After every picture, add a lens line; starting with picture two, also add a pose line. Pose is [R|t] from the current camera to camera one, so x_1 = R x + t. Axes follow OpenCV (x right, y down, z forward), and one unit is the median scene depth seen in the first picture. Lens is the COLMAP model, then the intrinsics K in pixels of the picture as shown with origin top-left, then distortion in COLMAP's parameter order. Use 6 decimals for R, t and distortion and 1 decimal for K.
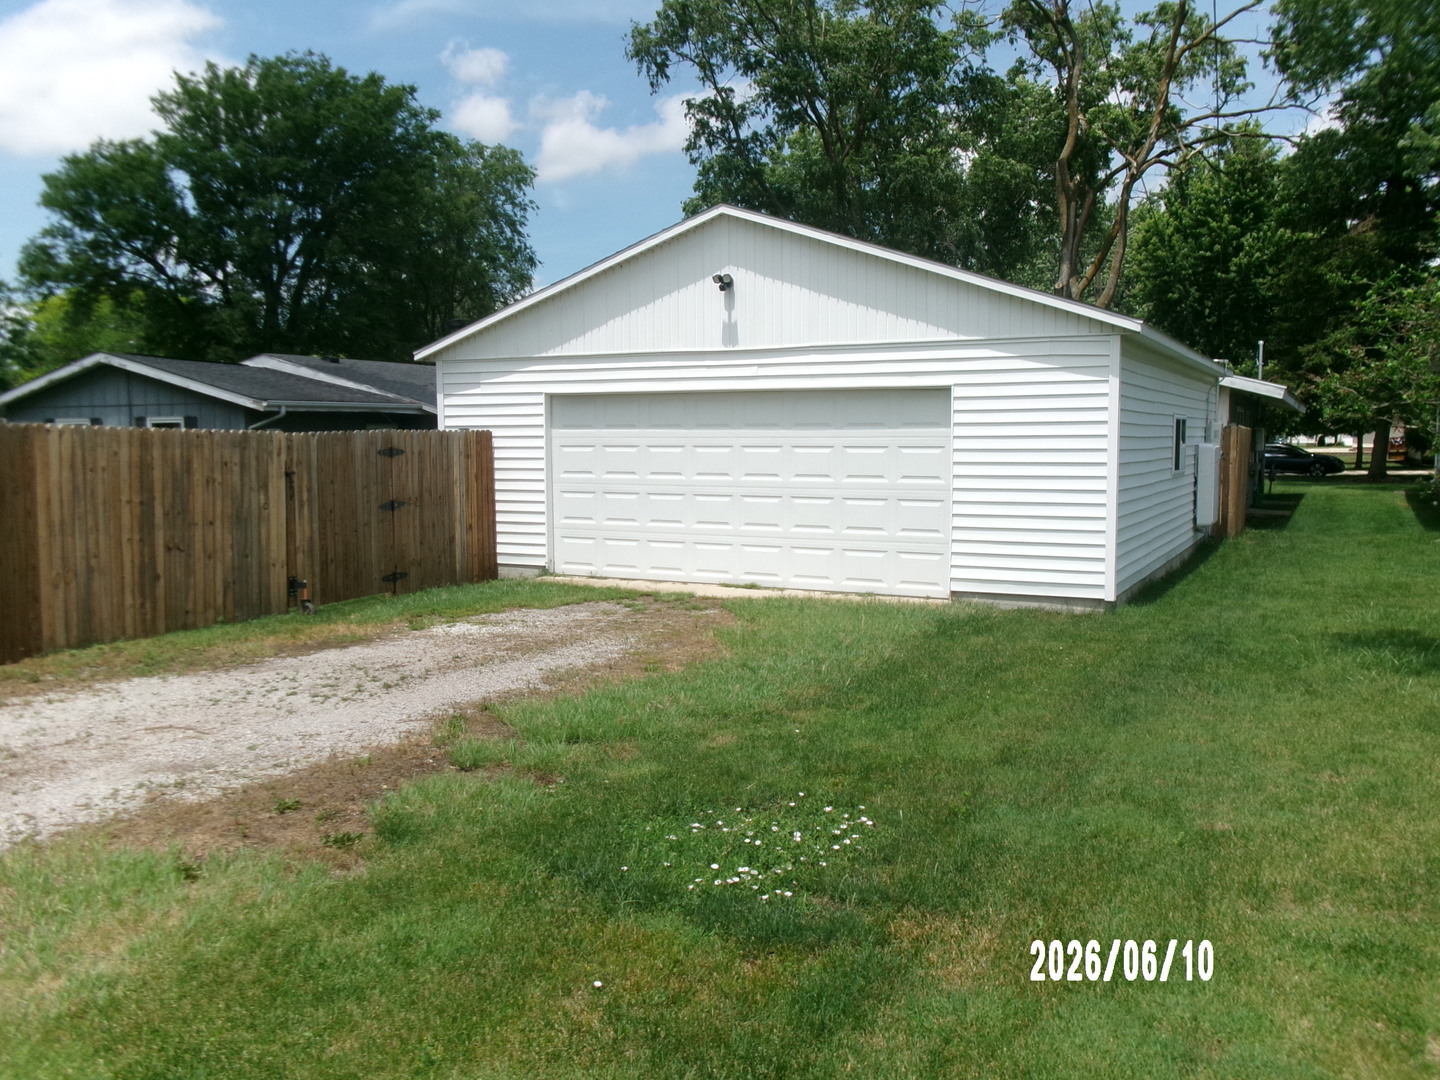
lens RADIAL K [[1183.5, 0, 722.2], [0, 1183.5, 496.2], [0, 0, 1]] dist [0.214632, -0.383169]
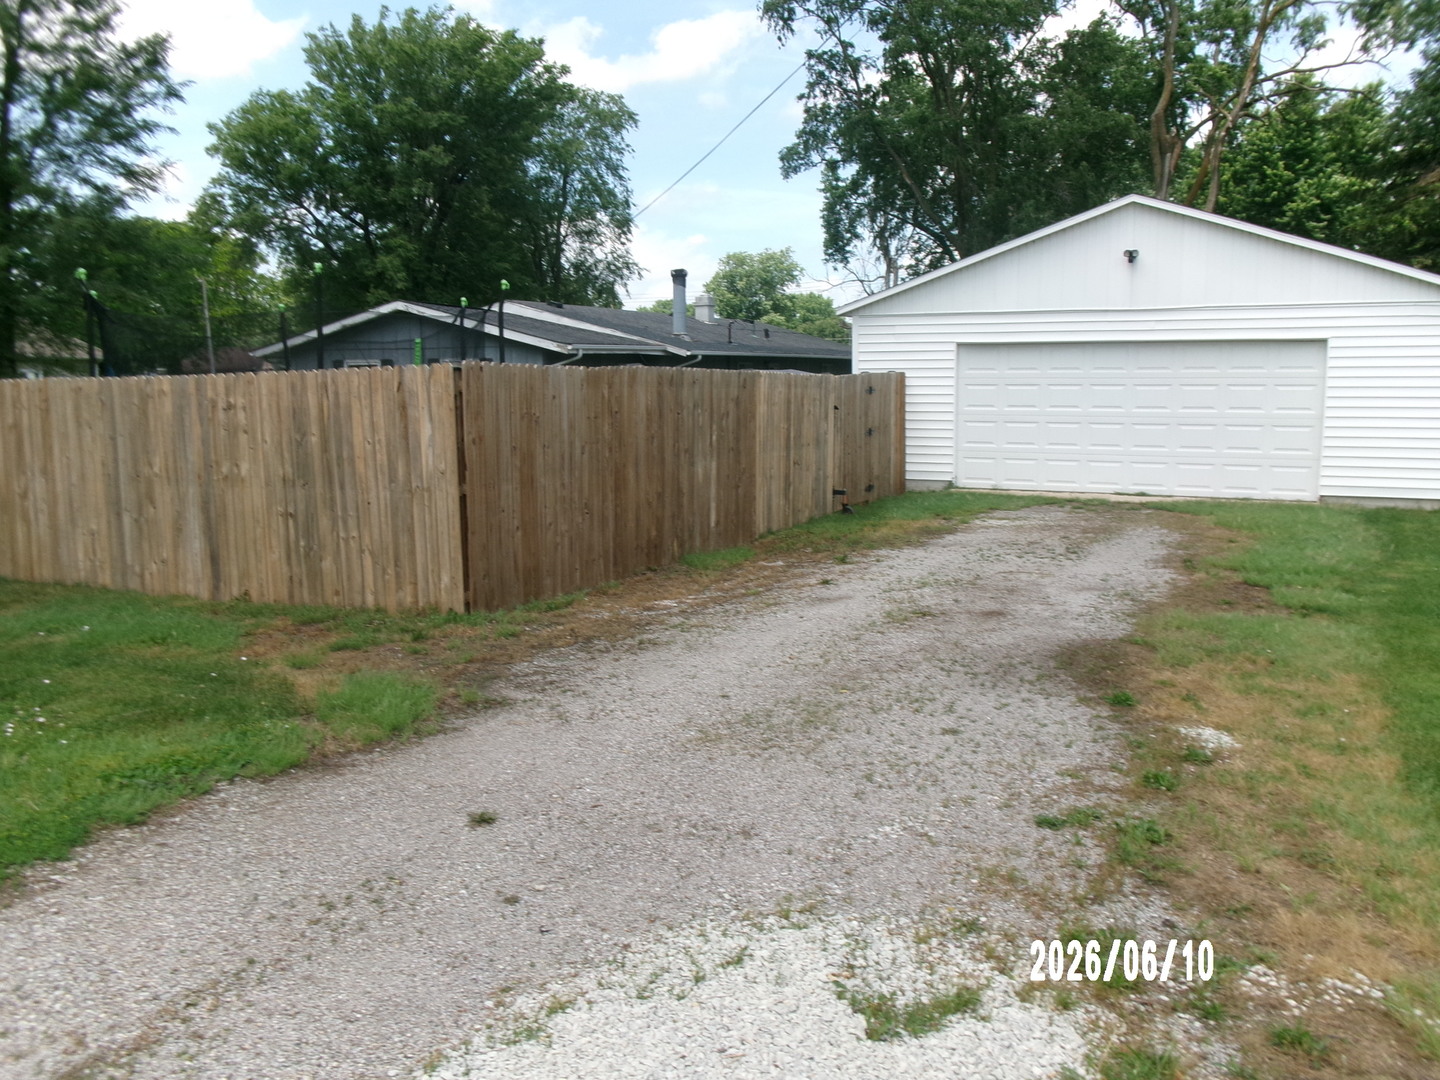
lens RADIAL K [[1179.0, 0, 720.0], [0, 1179.0, 540.0], [0, 0, 1]] dist [0.015189, 0.009184]
pose [[0.999847, -0.003572, 0.017112, -0.128728], [0.001952, 0.995592, 0.093769, 0.001193], [-0.017371, -0.093721, 0.995447, -0.078108]]
